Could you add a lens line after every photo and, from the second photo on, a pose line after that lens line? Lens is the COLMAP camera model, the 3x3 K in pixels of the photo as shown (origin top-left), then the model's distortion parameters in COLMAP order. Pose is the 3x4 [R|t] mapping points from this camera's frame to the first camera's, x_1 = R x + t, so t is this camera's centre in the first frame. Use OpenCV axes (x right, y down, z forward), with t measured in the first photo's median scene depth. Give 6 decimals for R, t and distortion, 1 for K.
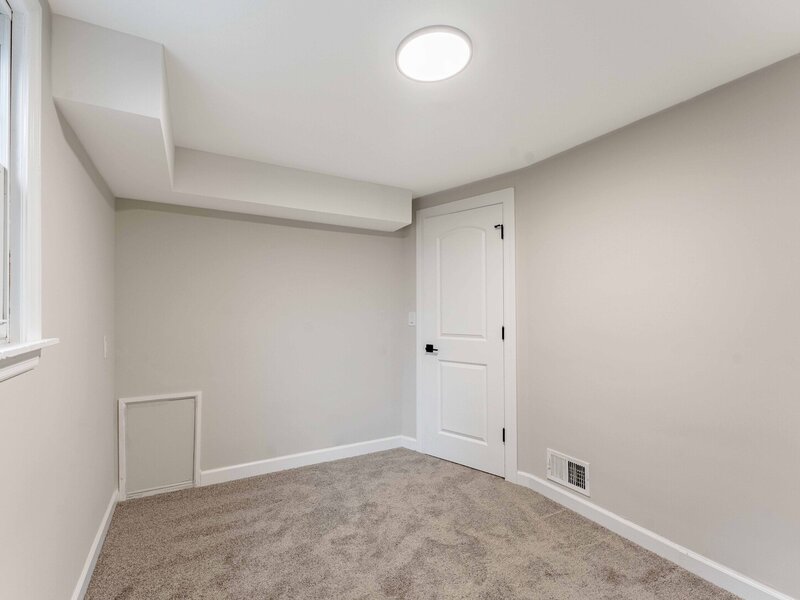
lens RADIAL K [[373.9, 0, 398.1], [0, 373.9, 310.4], [0, 0, 1]] dist [0.015439, 0.000077]
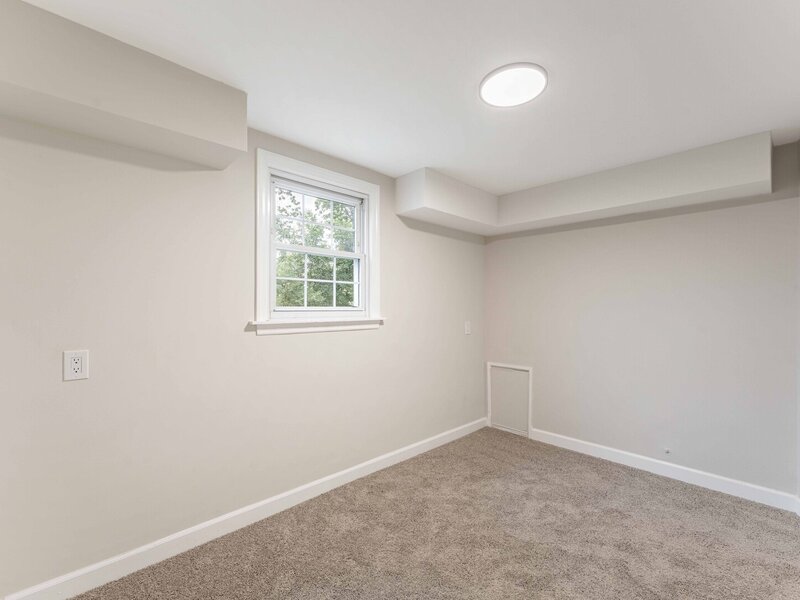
lens RADIAL K [[364.4, 0, 398.6], [0, 364.4, 310.4], [0, 0, 1]] dist [-0.001395, -0.000177]
pose [[0.256905, 0.000100, -0.966437, 0.636491], [-0.006845, 0.999975, -0.001716, 0.018557], [0.966412, 0.007056, 0.256899, 0.221616]]
